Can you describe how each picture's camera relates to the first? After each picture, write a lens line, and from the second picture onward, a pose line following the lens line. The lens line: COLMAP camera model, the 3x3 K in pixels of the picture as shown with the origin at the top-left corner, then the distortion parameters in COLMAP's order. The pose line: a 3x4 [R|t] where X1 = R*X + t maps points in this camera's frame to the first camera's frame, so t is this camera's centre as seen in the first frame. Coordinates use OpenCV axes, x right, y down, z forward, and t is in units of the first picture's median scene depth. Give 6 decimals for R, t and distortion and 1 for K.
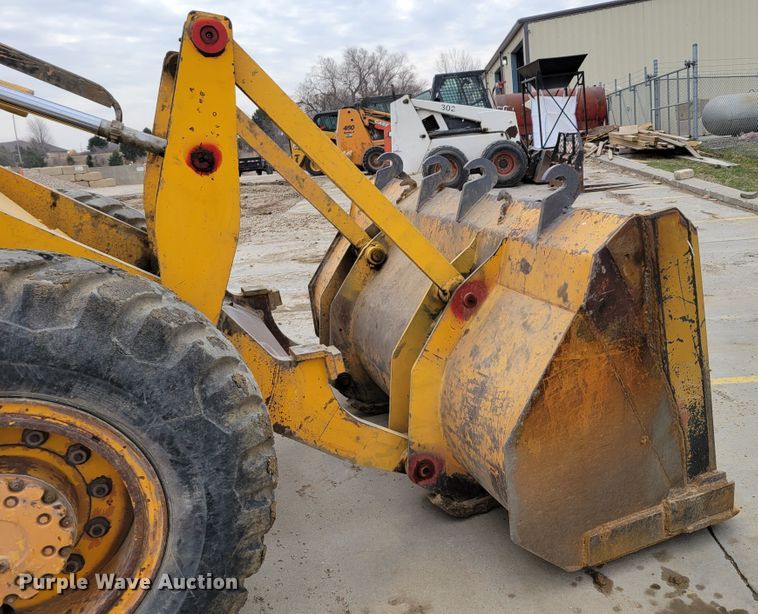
lens RADIAL K [[677.9, 0, 451.9], [0, 677.9, 275.6], [0, 0, 1]] dist [0.053225, -0.024913]
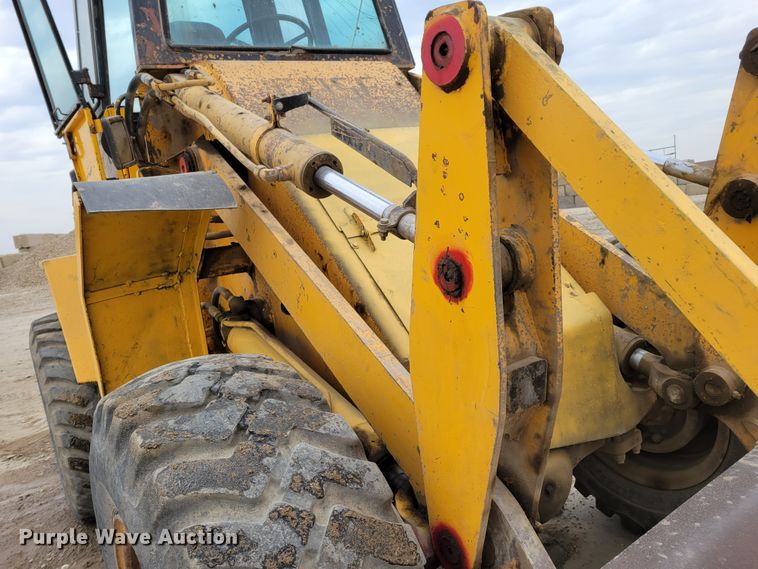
lens RADIAL K [[592.2, 0, 385.6], [0, 592.2, 287.6], [0, 0, 1]] dist [0.058682, -0.021579]
pose [[0.187522, 0.172032, -0.967078, 0.097518], [-0.080358, 0.983930, 0.159448, -0.216458], [0.978968, 0.047812, 0.198332, 0.783436]]
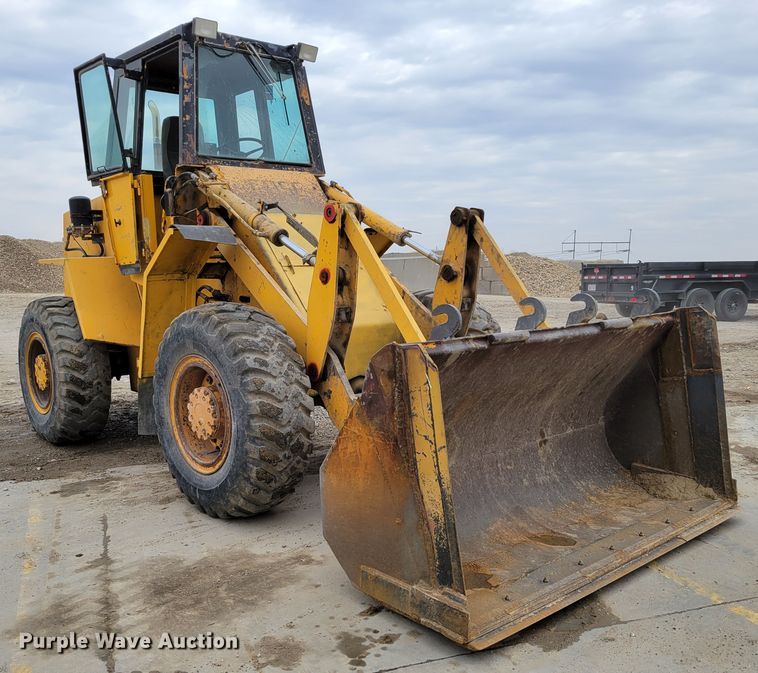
lens RADIAL K [[764.8, 0, 350.8], [0, 764.8, 362.9], [0, 0, 1]] dist [0.045092, 0.000000]
pose [[0.278996, 0.190011, -0.941306, 1.549953], [-0.224798, 0.965915, 0.128350, -0.209069], [0.933610, 0.175794, 0.312201, 0.418151]]
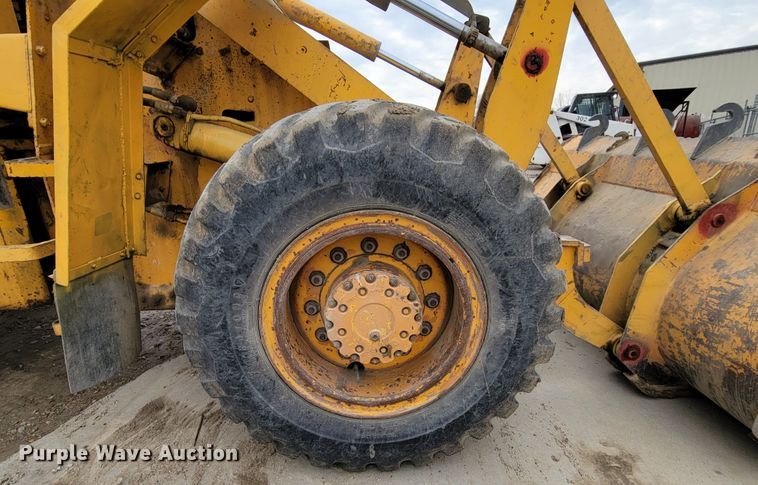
lens RADIAL K [[401.0, 0, 373.2], [0, 401.0, 283.7], [0, 0, 1]] dist [0.002788, -0.002343]
pose [[0.918963, 0.194945, -0.342789, -0.281540], [-0.149151, 0.976512, 0.155495, 0.135038], [0.365051, -0.091766, 0.926454, 0.181980]]
